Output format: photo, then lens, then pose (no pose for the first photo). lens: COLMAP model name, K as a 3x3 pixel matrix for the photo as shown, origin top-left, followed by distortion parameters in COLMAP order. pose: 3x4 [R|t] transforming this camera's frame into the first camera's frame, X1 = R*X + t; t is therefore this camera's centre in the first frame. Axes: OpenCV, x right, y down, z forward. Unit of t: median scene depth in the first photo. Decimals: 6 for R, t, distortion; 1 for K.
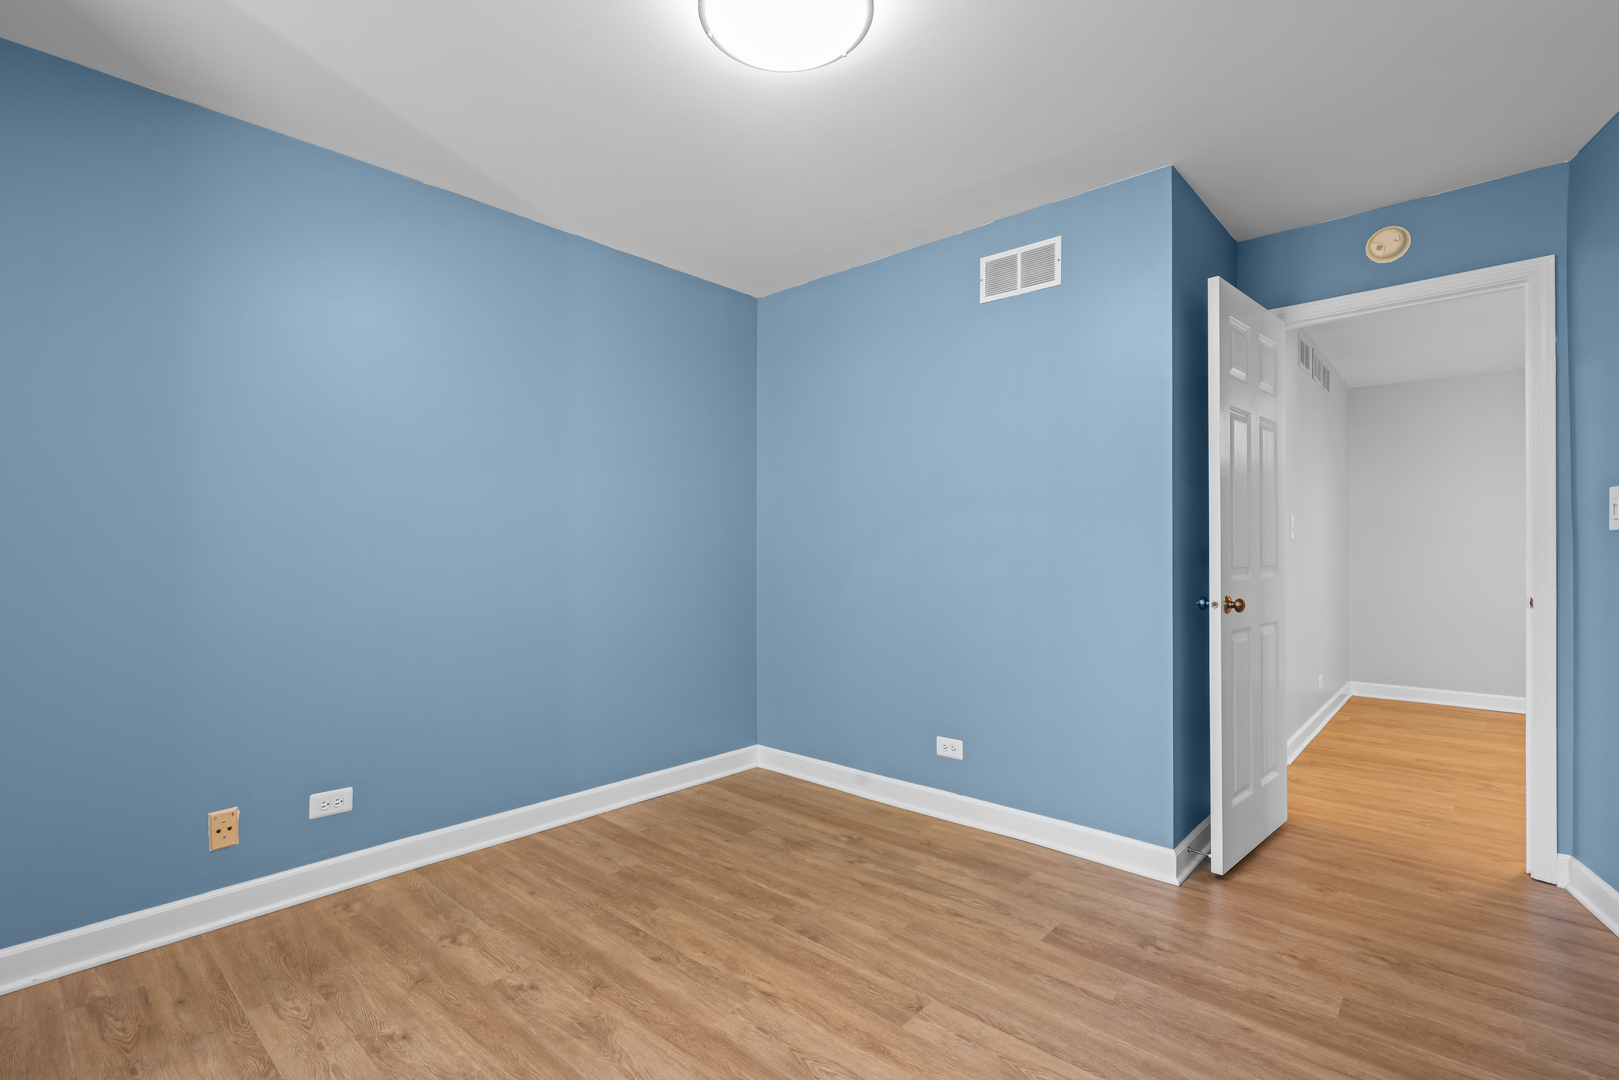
lens RADIAL K [[737.8, 0, 809.9], [0, 737.8, 541.9], [0, 0, 1]] dist [-0.000546, -0.000048]
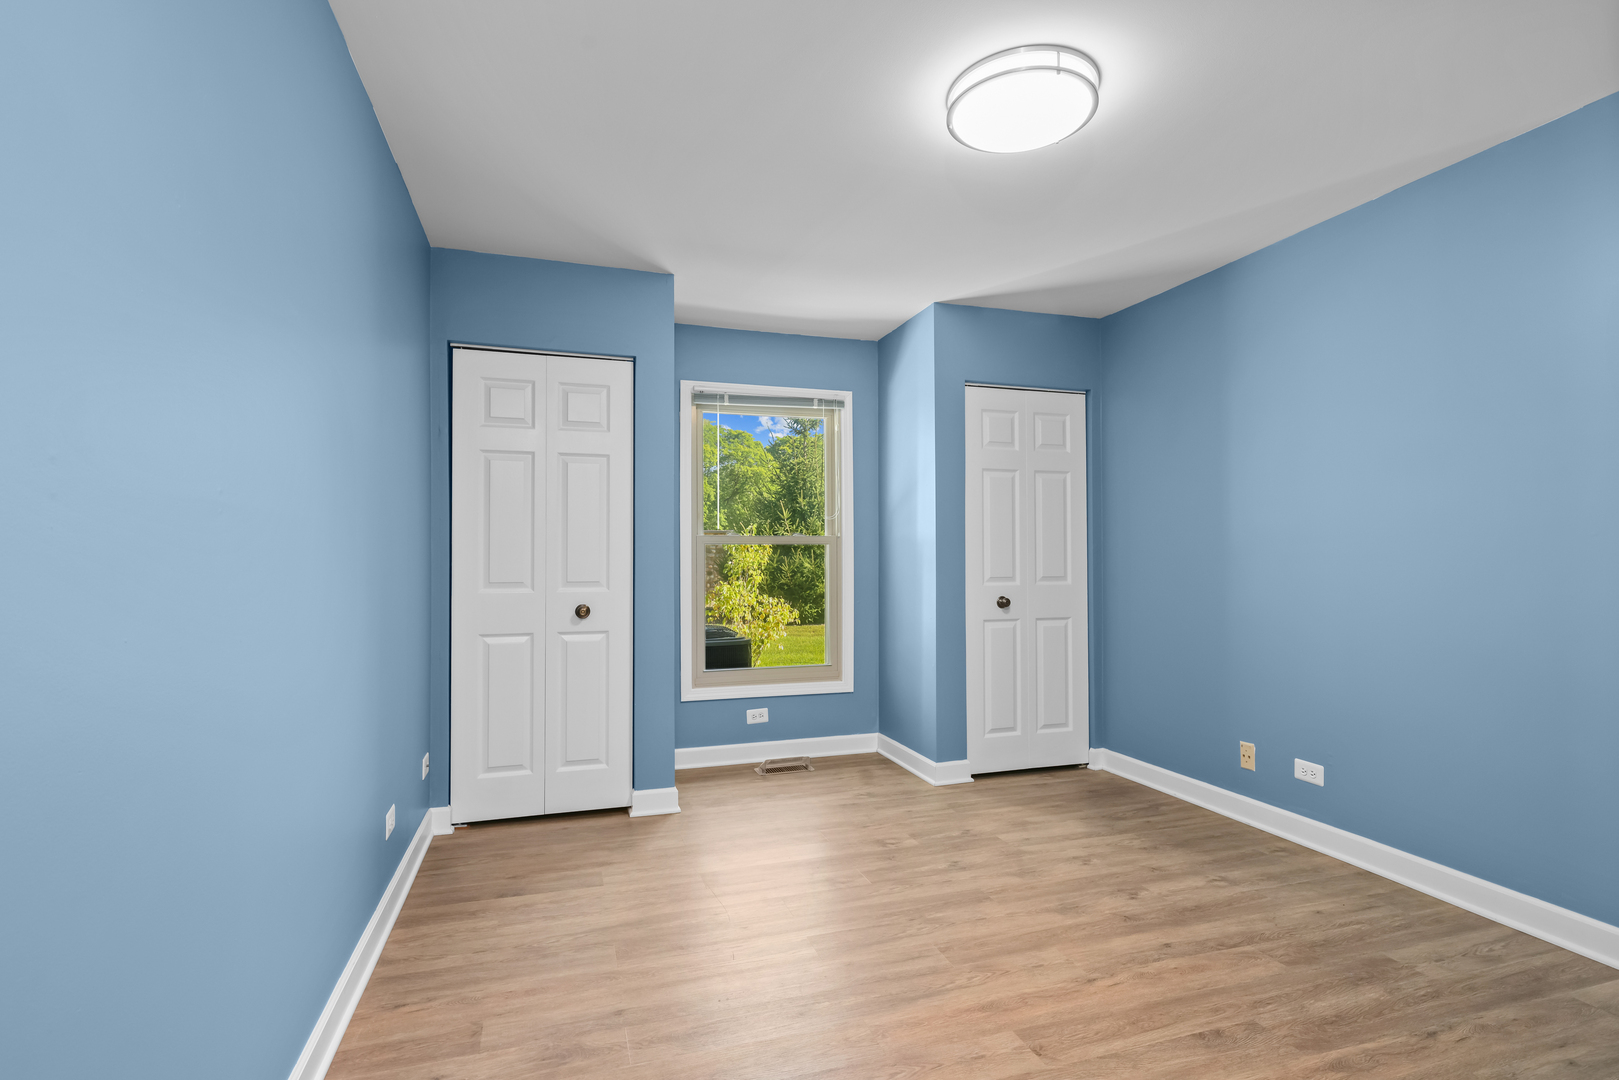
lens RADIAL K [[783.5, 0, 805.5], [0, 783.5, 549.5], [0, 0, 1]] dist [0.007008, 0.000464]
pose [[-0.503486, -0.009366, -0.863952, 0.953871], [0.005226, 0.999890, -0.013885, 0.005743], [0.863987, -0.011506, -0.503382, 1.029967]]
